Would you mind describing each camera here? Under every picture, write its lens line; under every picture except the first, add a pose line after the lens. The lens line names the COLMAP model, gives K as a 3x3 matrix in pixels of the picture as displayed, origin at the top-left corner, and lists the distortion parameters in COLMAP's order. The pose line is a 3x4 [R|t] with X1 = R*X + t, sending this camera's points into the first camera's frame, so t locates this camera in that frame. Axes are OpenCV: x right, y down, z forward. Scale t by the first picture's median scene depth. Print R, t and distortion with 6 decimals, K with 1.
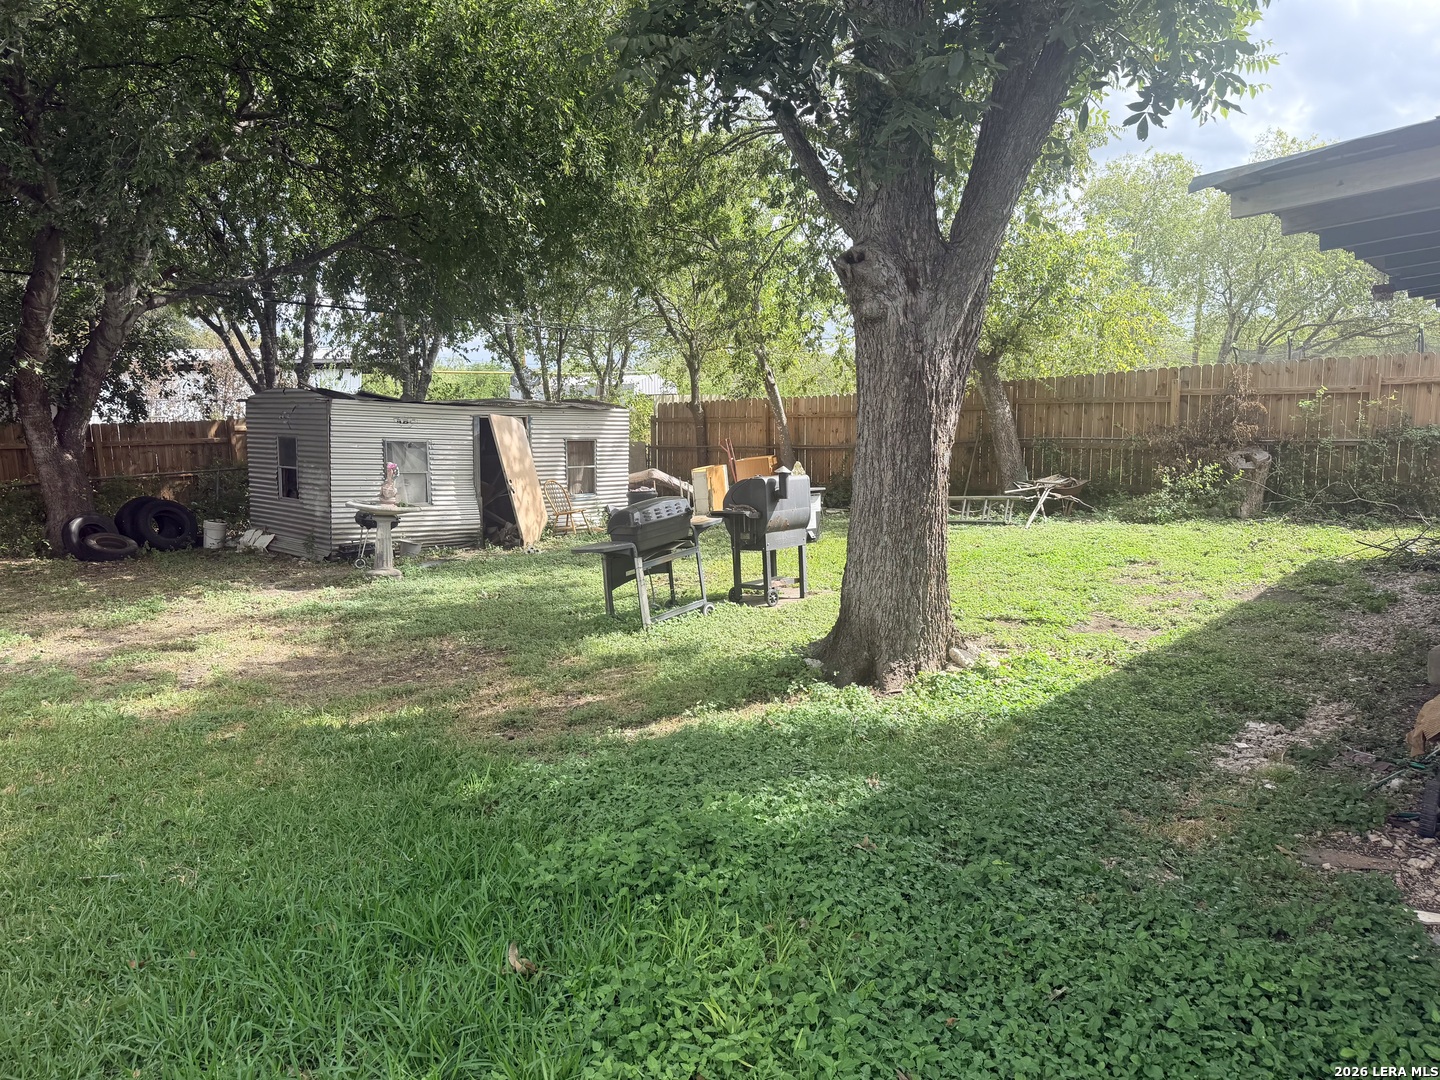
lens RADIAL K [[1012.4, 0, 748.5], [0, 1012.4, 533.5], [0, 0, 1]] dist [0.166824, -0.277368]
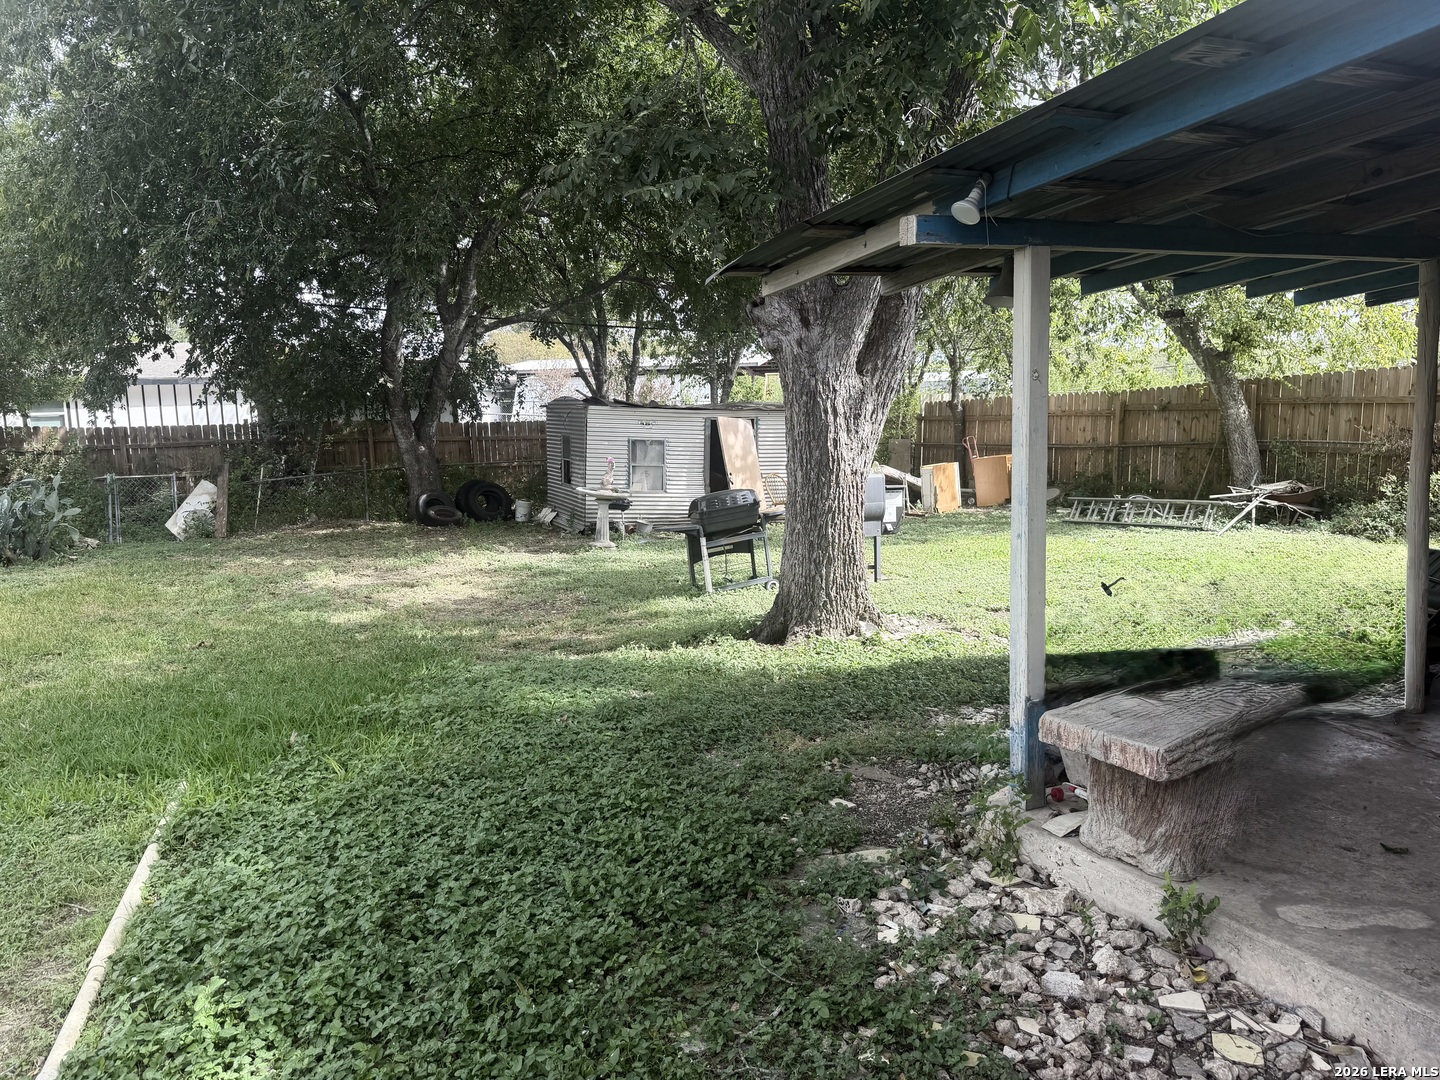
lens RADIAL K [[1011.5, 0, 720.0], [0, 1011.5, 540.0], [0, 0, 1]] dist [0.107285, -0.186311]
pose [[0.918724, 0.048696, -0.391885, 0.223424], [-0.043903, 0.998811, 0.021188, -0.000173], [0.392451, -0.002261, 0.919770, -0.069175]]
